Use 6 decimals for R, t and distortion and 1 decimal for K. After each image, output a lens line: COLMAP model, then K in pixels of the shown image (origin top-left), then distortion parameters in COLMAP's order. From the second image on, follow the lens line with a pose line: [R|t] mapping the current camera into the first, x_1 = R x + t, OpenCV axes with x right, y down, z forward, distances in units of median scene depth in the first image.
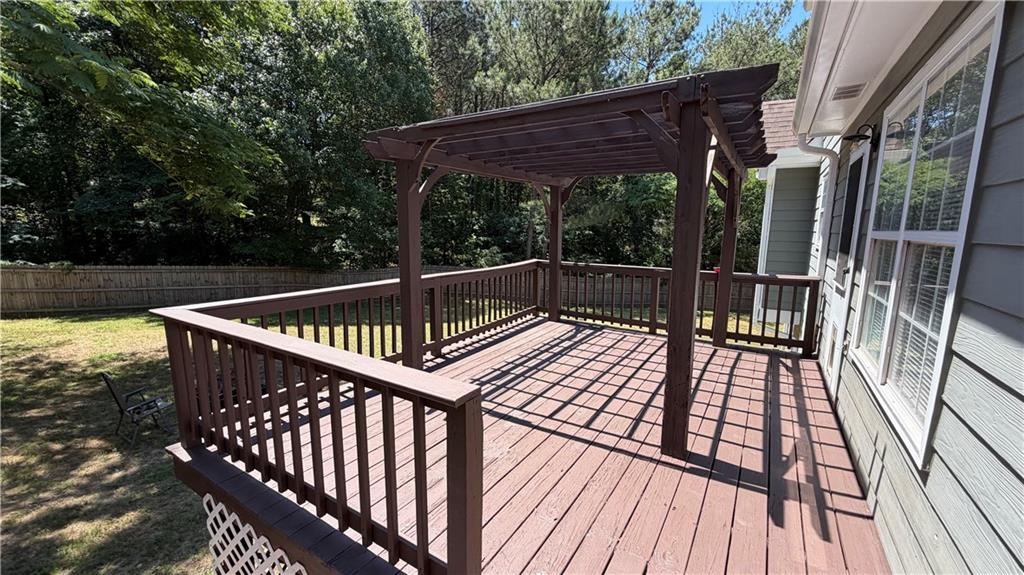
lens RADIAL K [[413.9, 0, 511.4], [0, 413.9, 295.3], [0, 0, 1]] dist [0.002160, 0.000562]
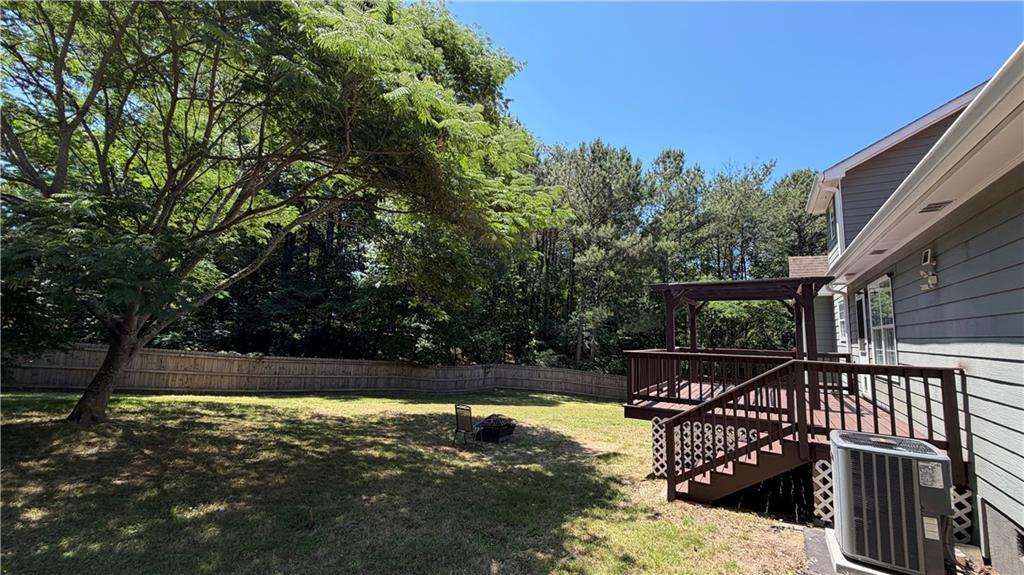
lens RADIAL K [[413.9, 0, 514.3], [0, 413.9, 290.0], [0, 0, 1]] dist [0.002160, 0.000562]
pose [[0.999899, 0.013578, 0.004292, -0.256124], [-0.011921, 0.962970, -0.269344, 0.063888], [-0.007790, 0.269265, 0.963035, -0.286164]]
